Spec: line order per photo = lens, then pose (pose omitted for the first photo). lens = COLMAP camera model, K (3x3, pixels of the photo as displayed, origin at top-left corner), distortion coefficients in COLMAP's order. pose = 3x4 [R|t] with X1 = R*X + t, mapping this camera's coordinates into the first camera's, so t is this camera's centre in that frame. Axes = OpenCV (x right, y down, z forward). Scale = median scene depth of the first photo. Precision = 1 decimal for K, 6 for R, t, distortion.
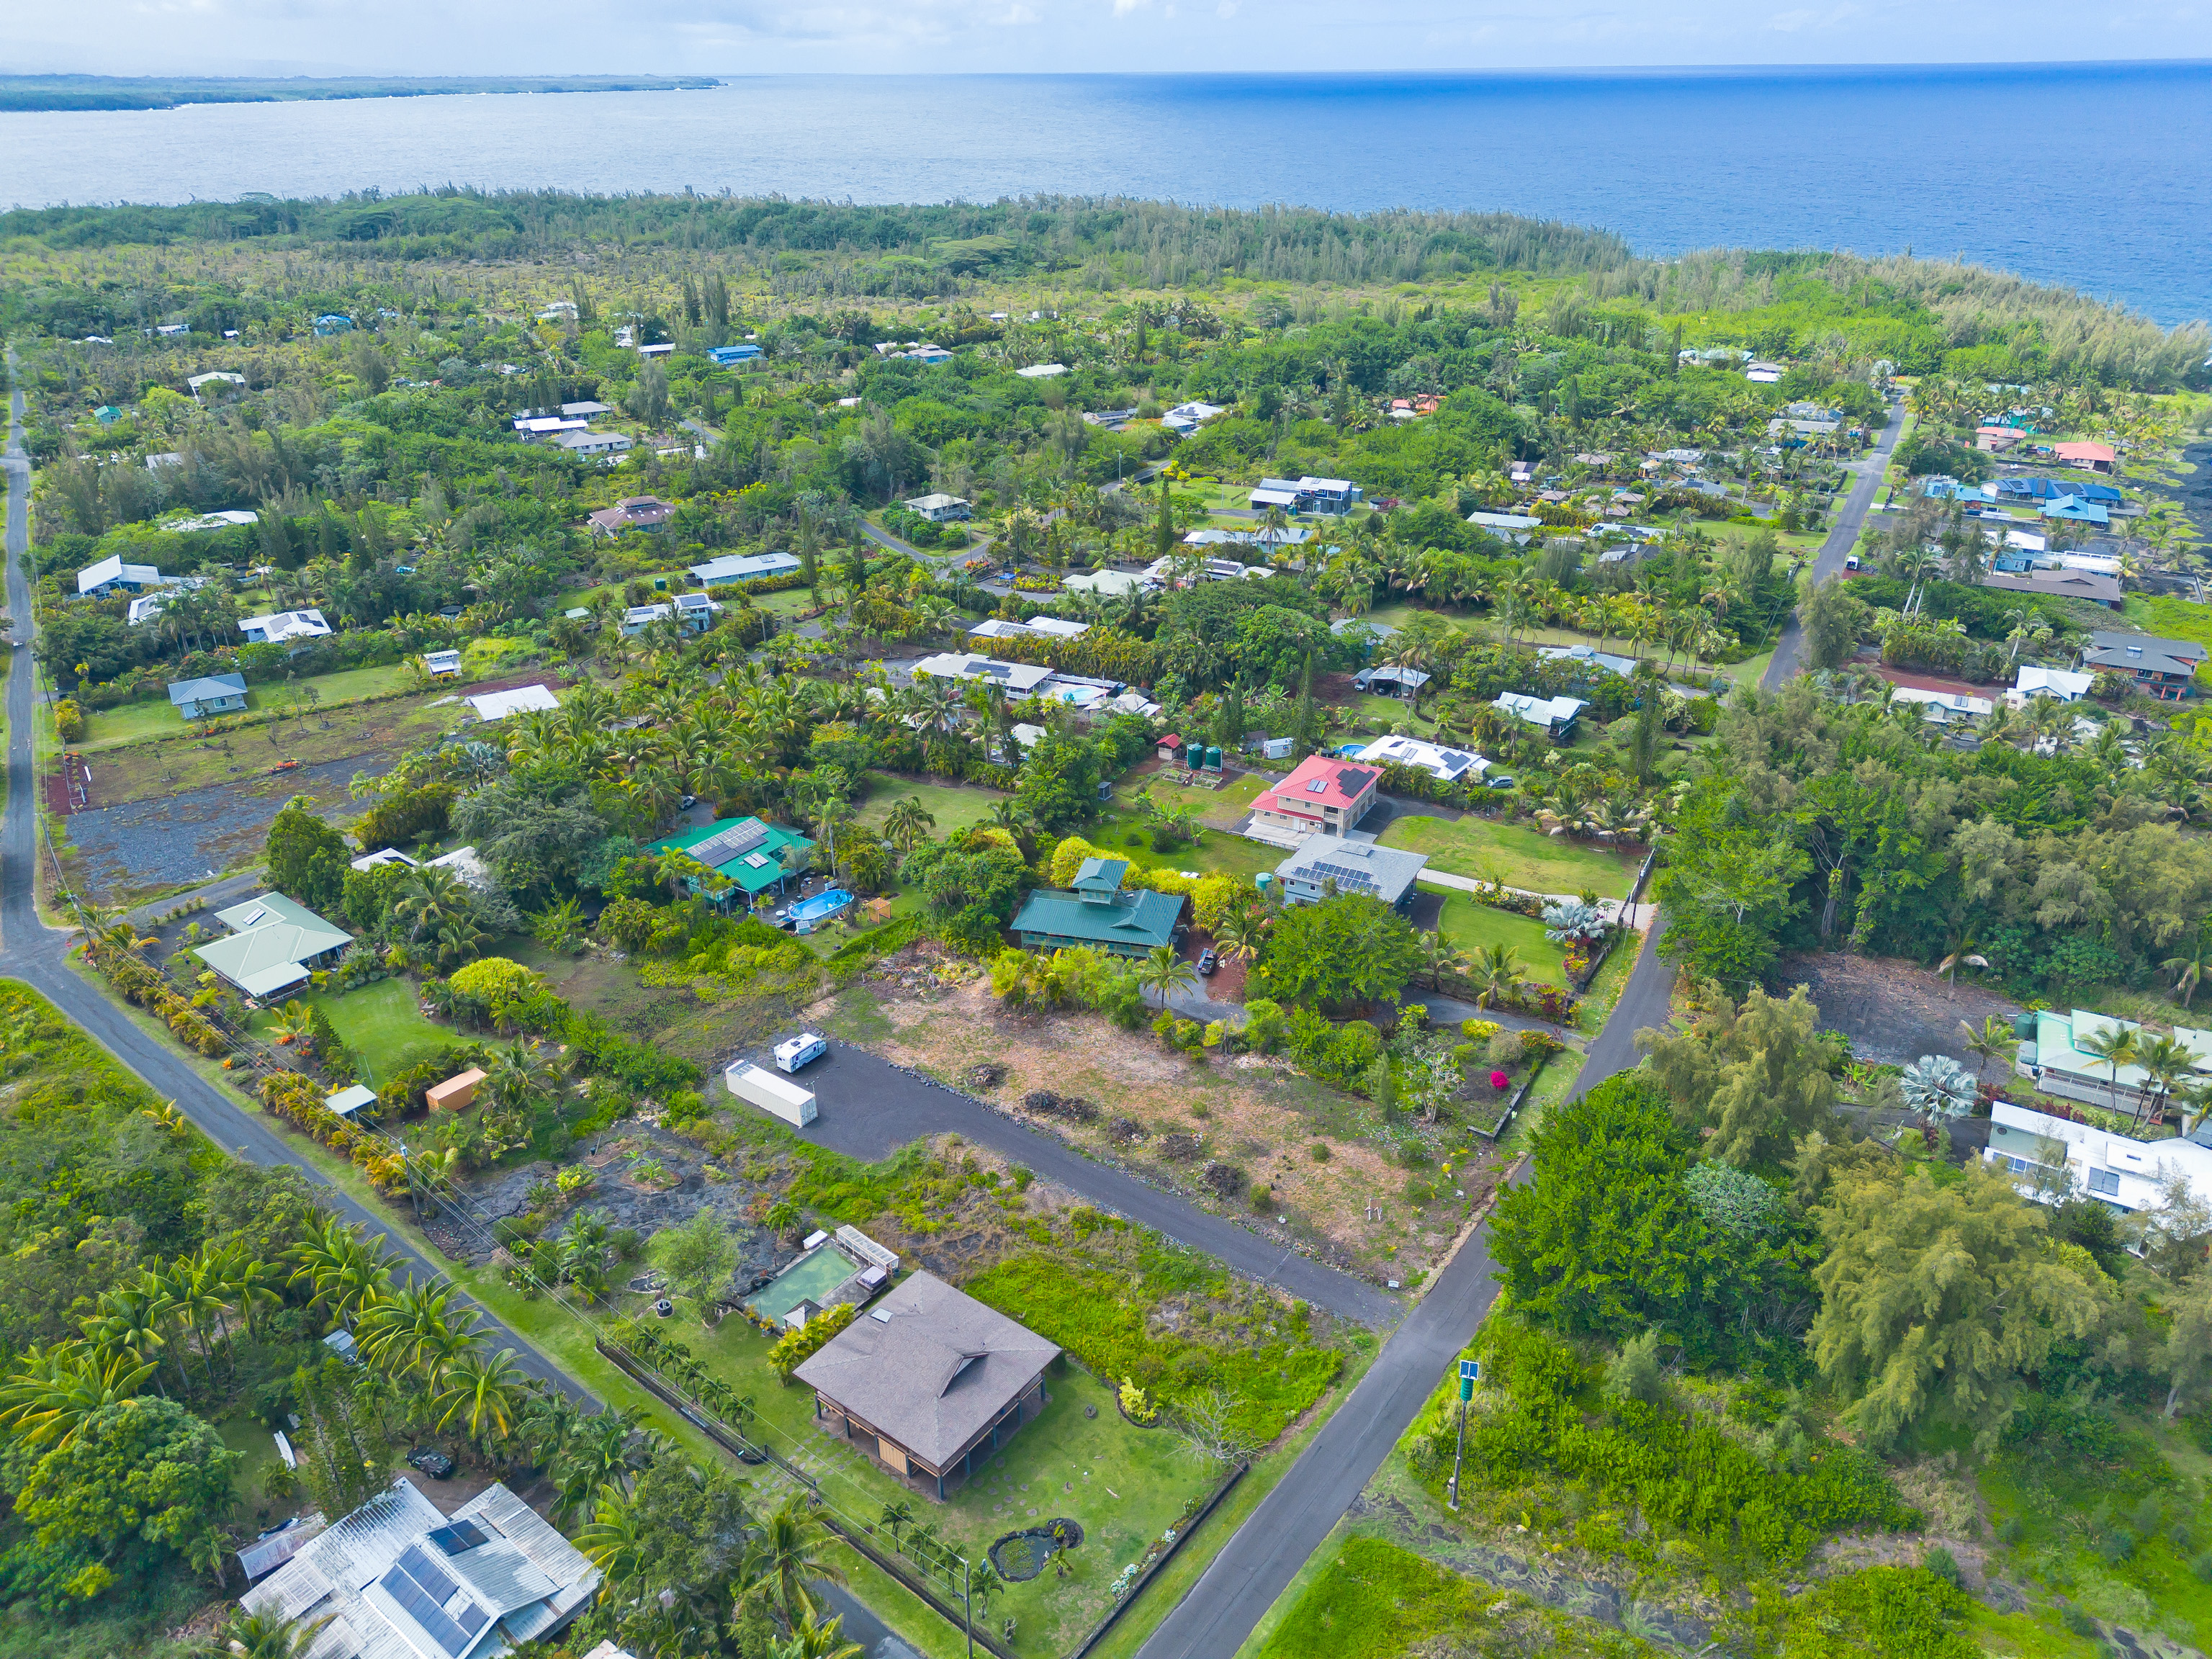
lens RADIAL K [[1579.8, 0, 1106.0], [0, 1579.8, 829.5], [0, 0, 1]] dist [0.071710, -0.066576]
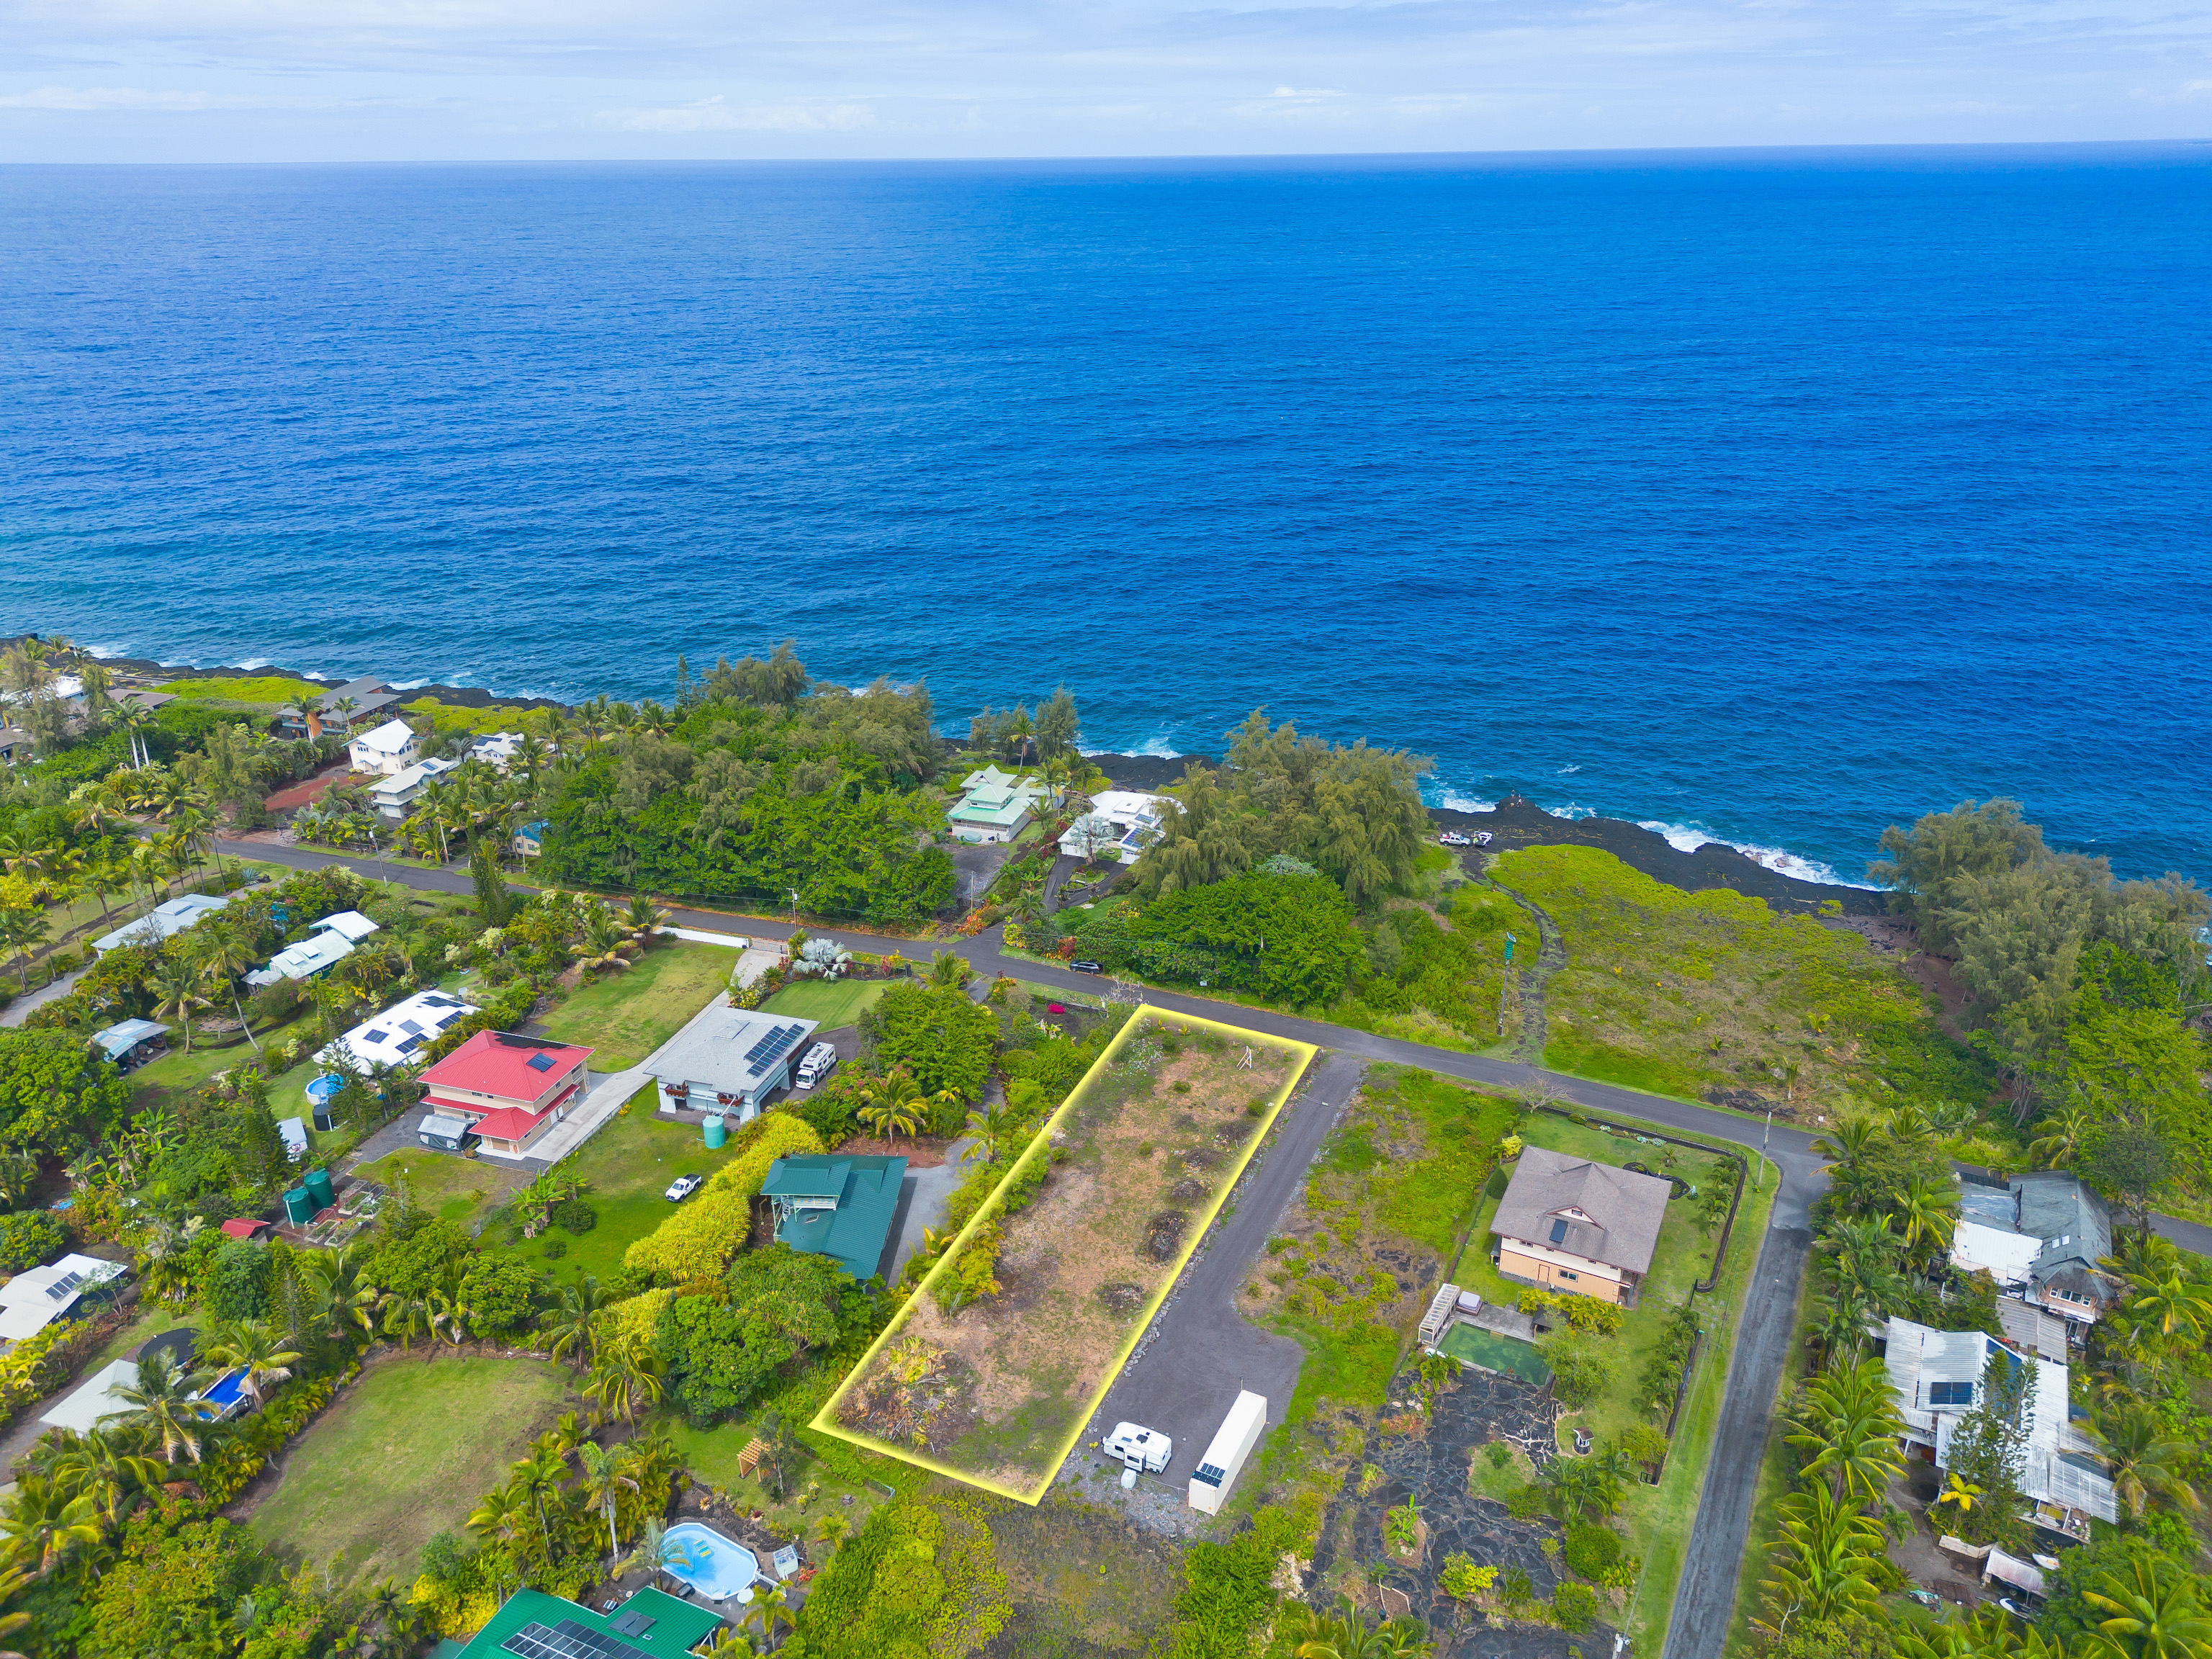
lens RADIAL K [[1570.6, 0, 1106.0], [0, 1570.6, 829.5], [0, 0, 1]] dist [0.071331, -0.057078]
pose [[-0.174503, -0.385703, 0.905970, -0.553919], [0.446911, 0.788834, 0.421915, -0.306866], [-0.877394, 0.478513, 0.034721, 0.607233]]
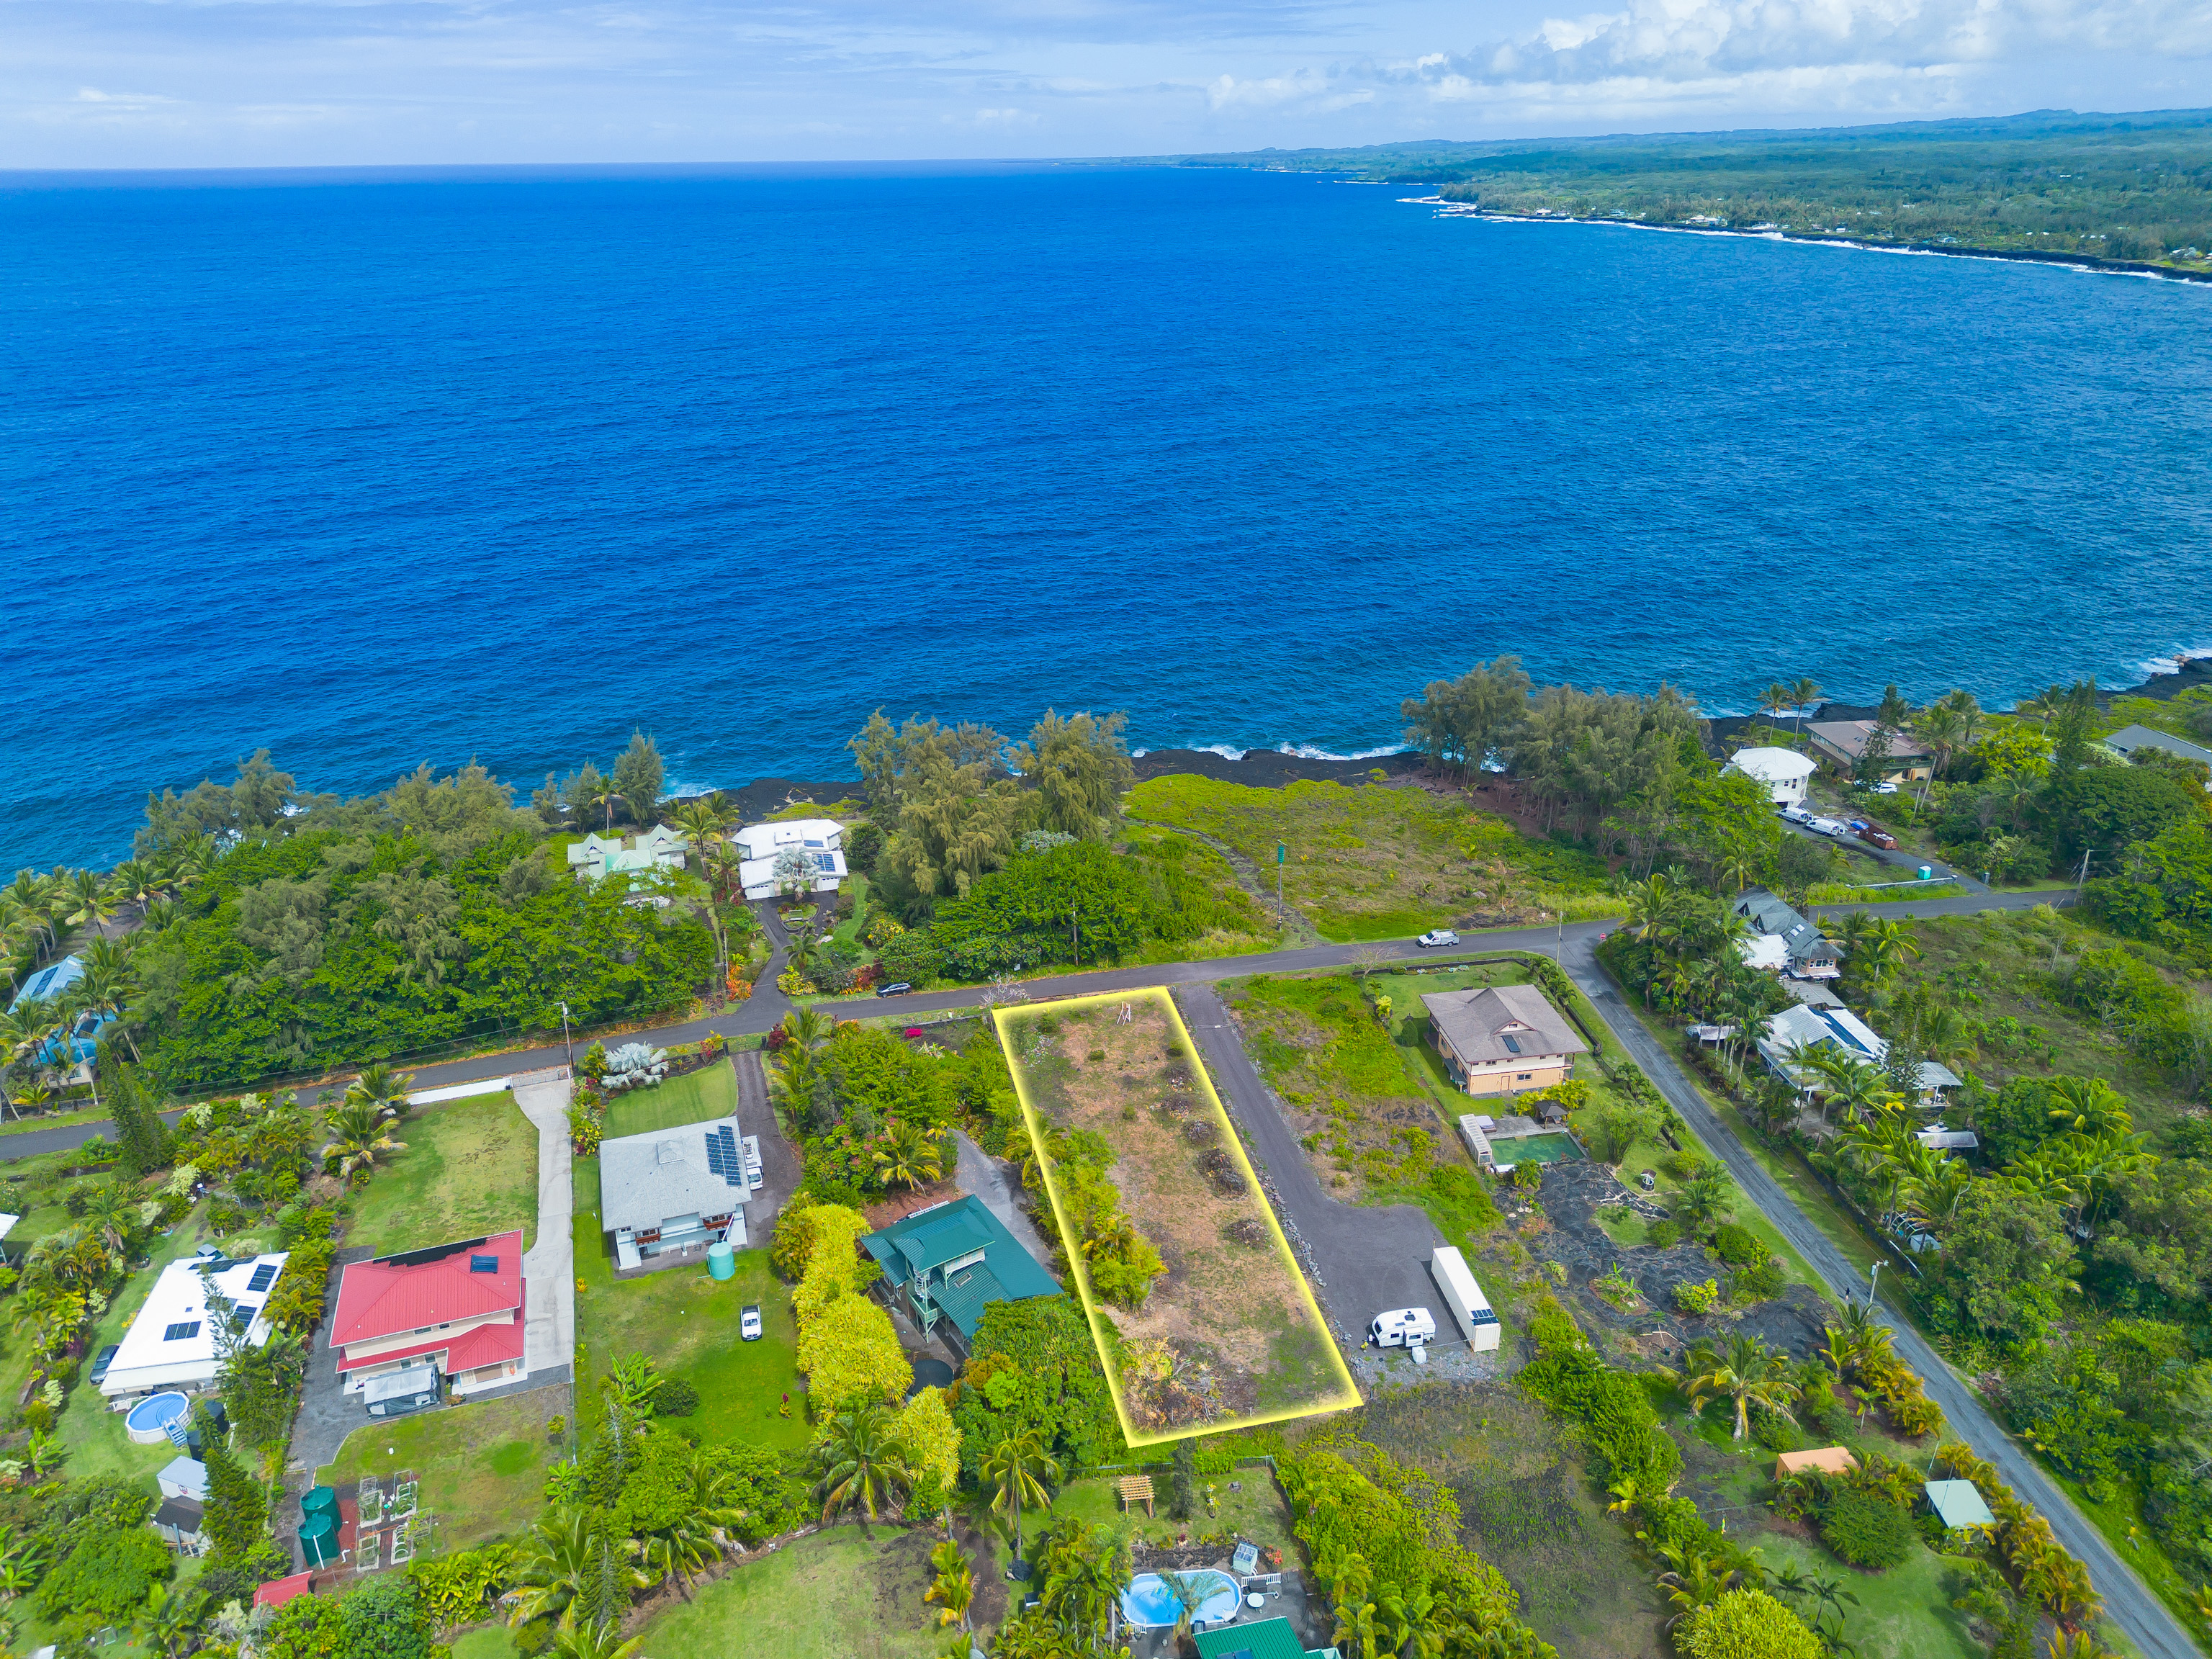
lens RADIAL K [[1570.6, 0, 1106.0], [0, 1570.6, 829.5], [0, 0, 1]] dist [0.071331, -0.057078]
pose [[-0.719382, -0.262593, 0.643067, -0.395054], [0.323163, 0.692969, 0.644484, -0.455960], [-0.614863, 0.671445, -0.413649, 0.911296]]
